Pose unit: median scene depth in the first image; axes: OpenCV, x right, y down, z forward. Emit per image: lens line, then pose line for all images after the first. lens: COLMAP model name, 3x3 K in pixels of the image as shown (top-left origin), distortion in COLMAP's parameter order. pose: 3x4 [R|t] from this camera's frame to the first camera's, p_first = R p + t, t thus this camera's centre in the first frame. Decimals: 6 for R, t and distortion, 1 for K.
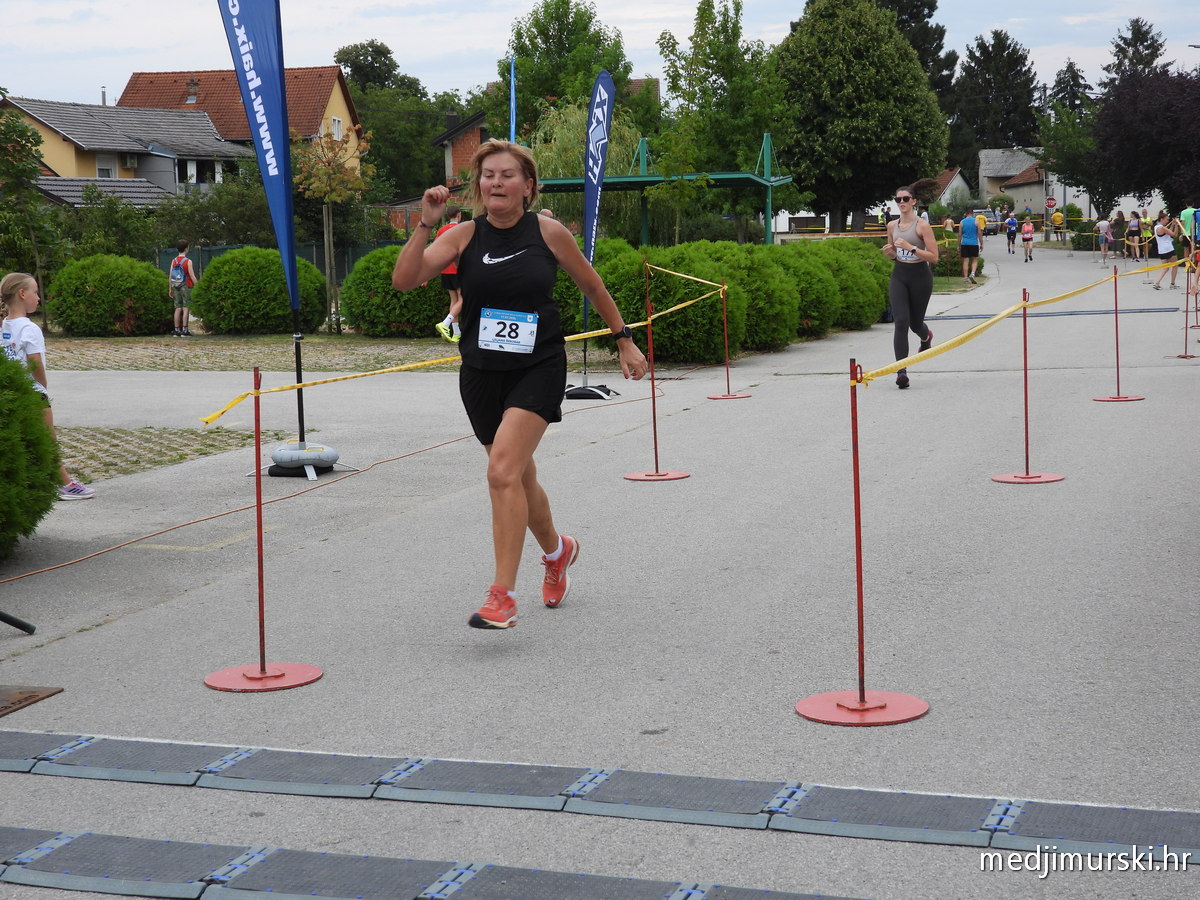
lens RADIAL K [[1875.1, 0, 603.4], [0, 1875.1, 448.6], [0, 0, 1]] dist [-0.019020, 0.000000]
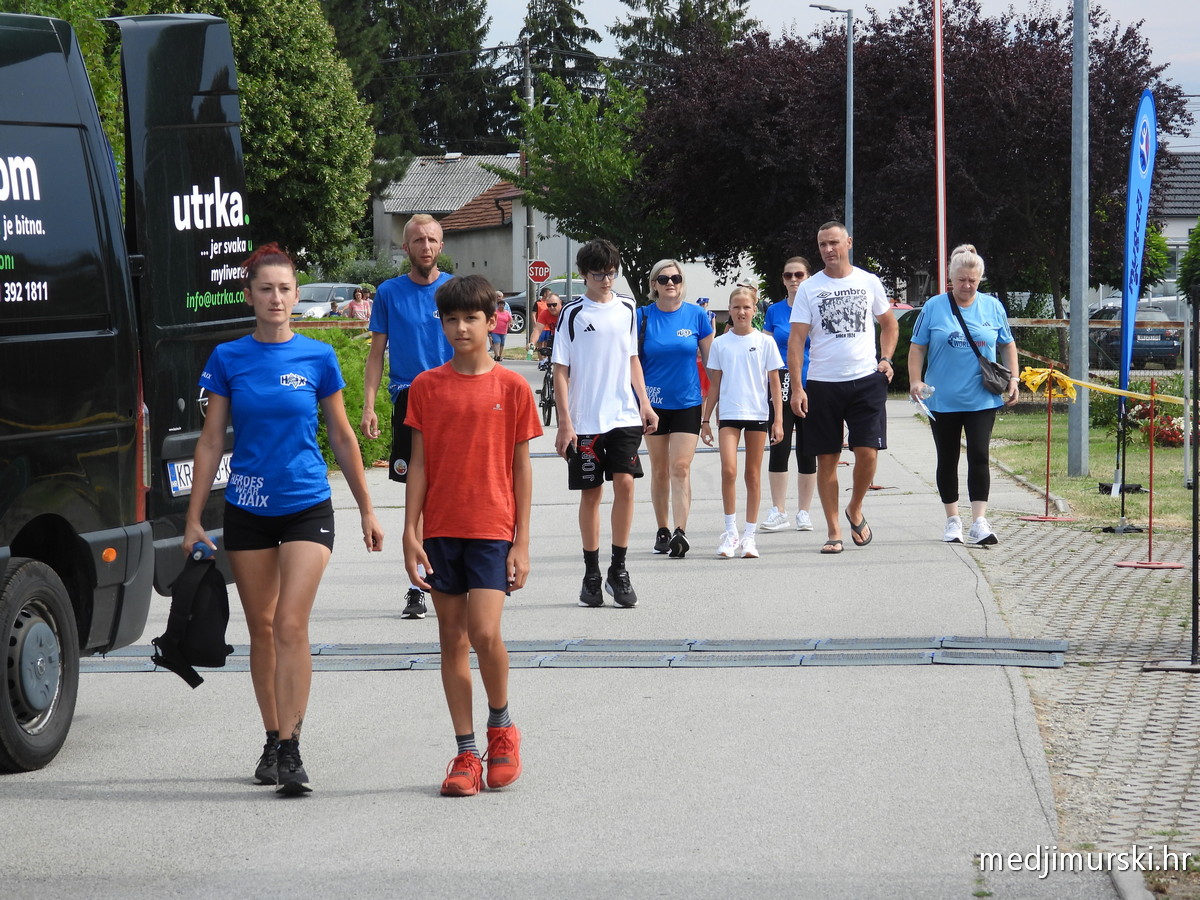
lens RADIAL K [[4374.8, 0, 597.7], [0, 4374.8, 450.3], [0, 0, 1]] dist [-0.035231, 0.000000]
pose [[0.966253, 0.012179, 0.257308, -0.074143], [0.009943, 0.996374, -0.084498, 0.025412], [-0.257404, 0.084205, 0.962628, -0.207544]]
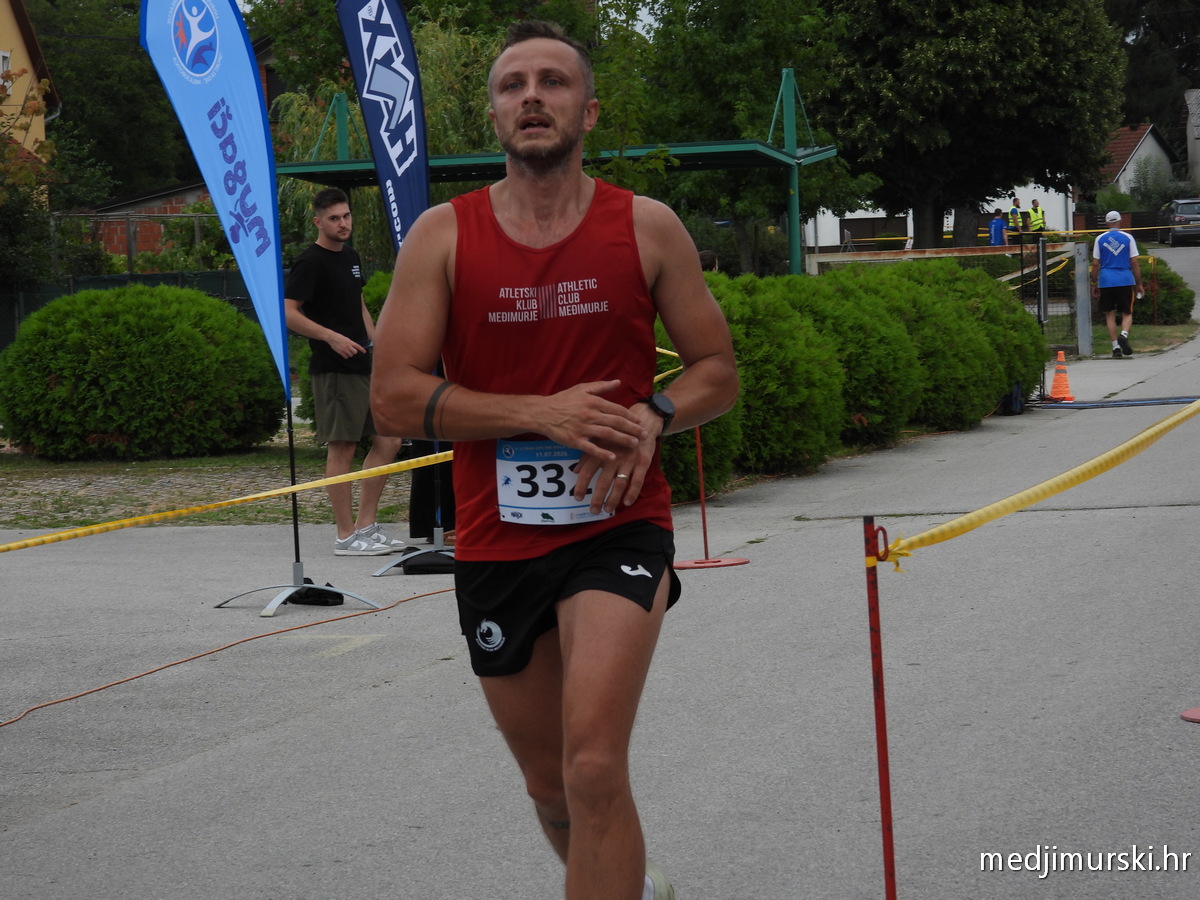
lens RADIAL K [[3474.0, 0, 596.6], [0, 3474.0, 453.0], [0, 0, 1]] dist [-0.022079, 0.000000]
pose [[0.999490, -0.019095, 0.025600, 0.002644], [0.020513, 0.998201, -0.056347, -0.001015], [-0.024478, 0.056843, 0.998083, 0.001865]]
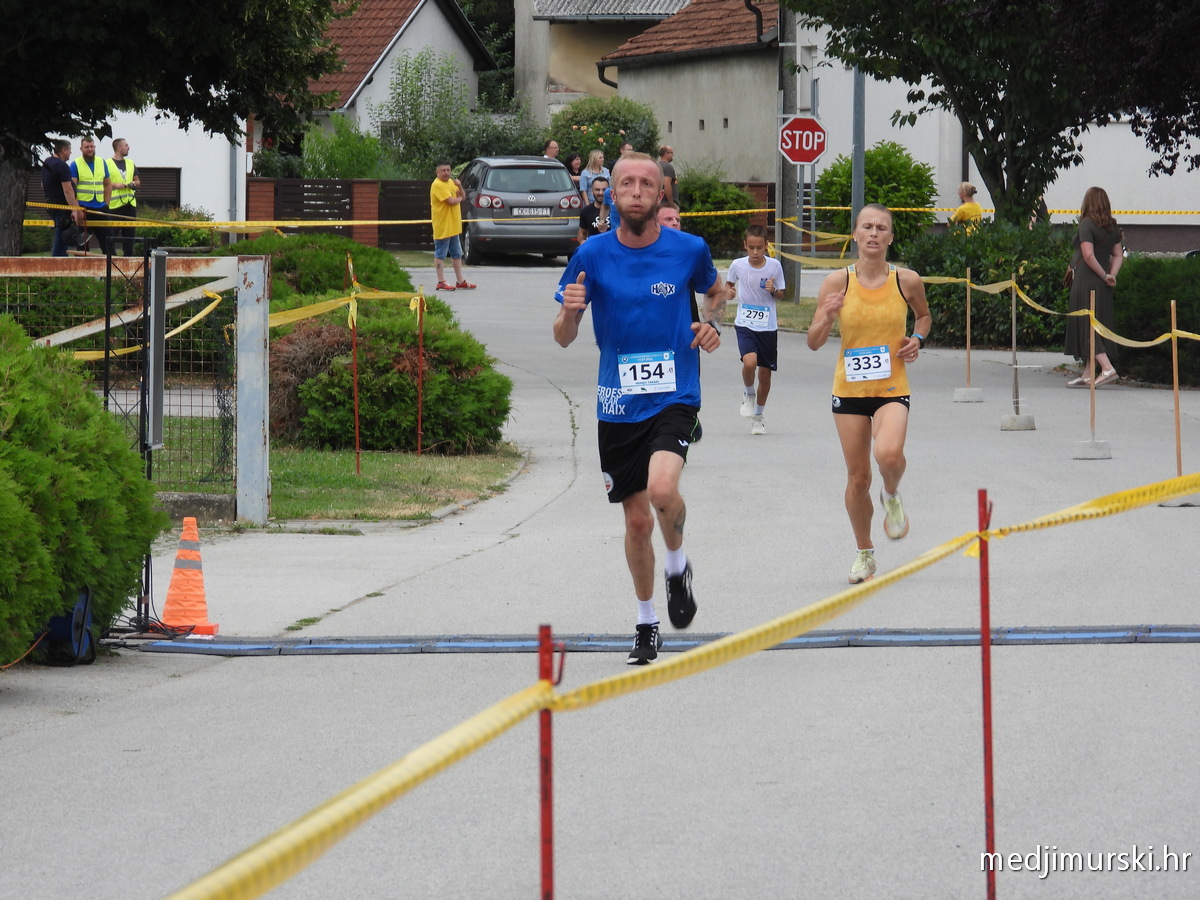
lens RADIAL K [[8071.8, 0, 600.6], [0, 8071.8, 448.6], [0, 0, 1]] dist [0.067143, 0.000000]
pose [[0.978342, 0.025440, 0.205424, 0.005054], [-0.007614, 0.996170, -0.087102, -0.003517], [-0.206853, 0.083652, 0.974789, 0.008629]]
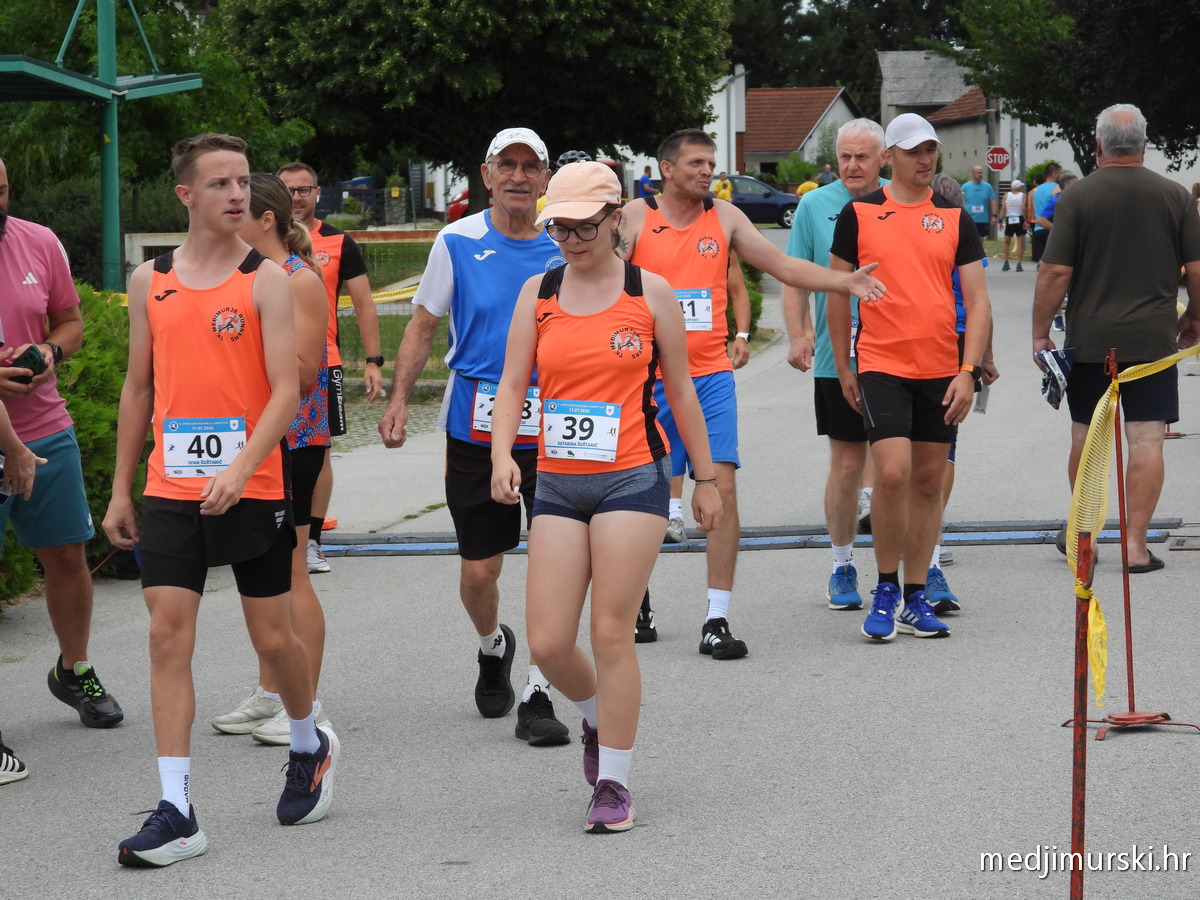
lens RADIAL K [[3474.0, 0, 604.3], [0, 3474.0, 448.4], [0, 0, 1]] dist [-0.022079, 0.000000]
pose [[0.994569, 0.005883, 0.103915, 0.074907], [-0.001198, 0.998982, -0.045094, -0.028425], [-0.104075, 0.044725, 0.993563, 0.218070]]
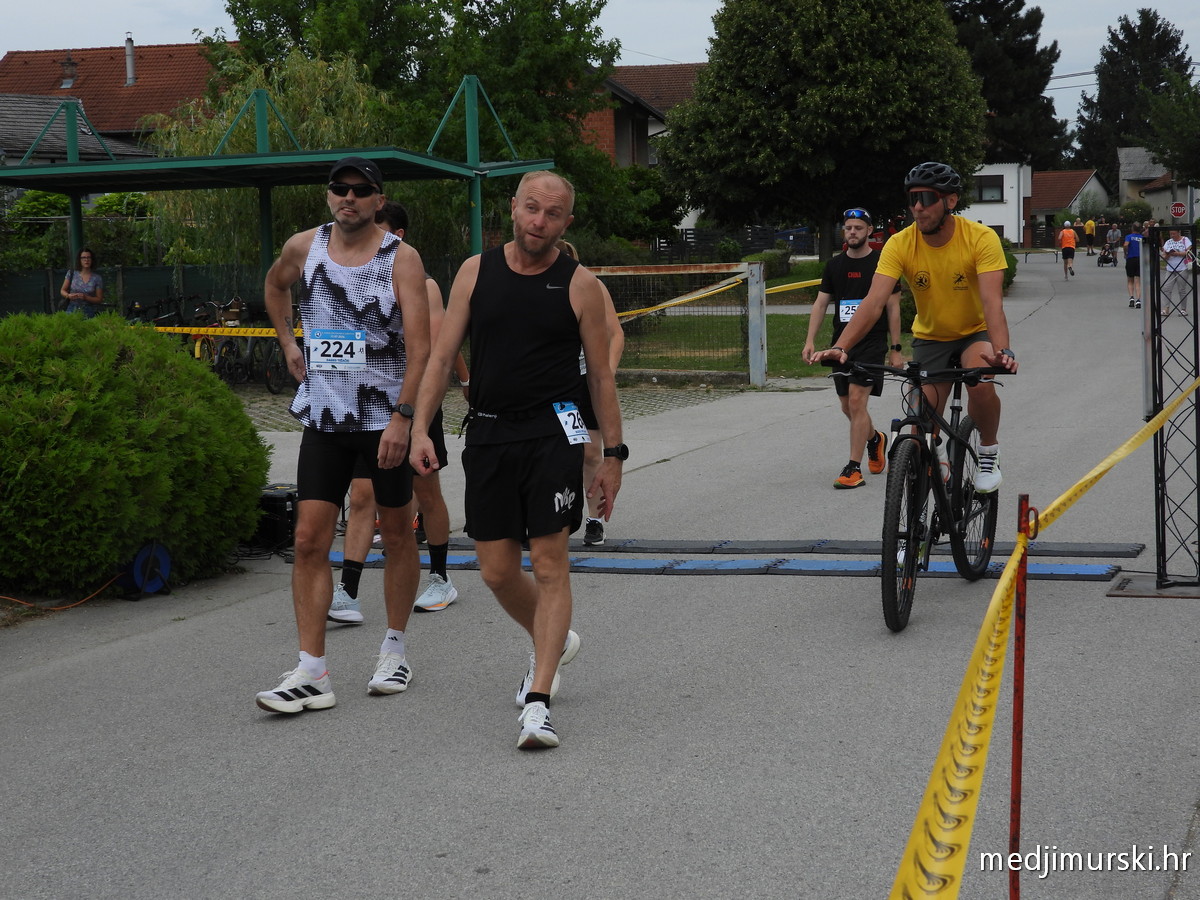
lens RADIAL K [[1875.1, 0, 587.3], [0, 1875.1, 444.8], [0, 0, 1]] dist [-0.019020, 0.000000]
pose [[0.994807, 0.009909, -0.101294, 0.114229], [-0.010622, 0.999922, -0.006499, -0.040845], [0.101222, 0.007542, 0.994835, 0.317257]]
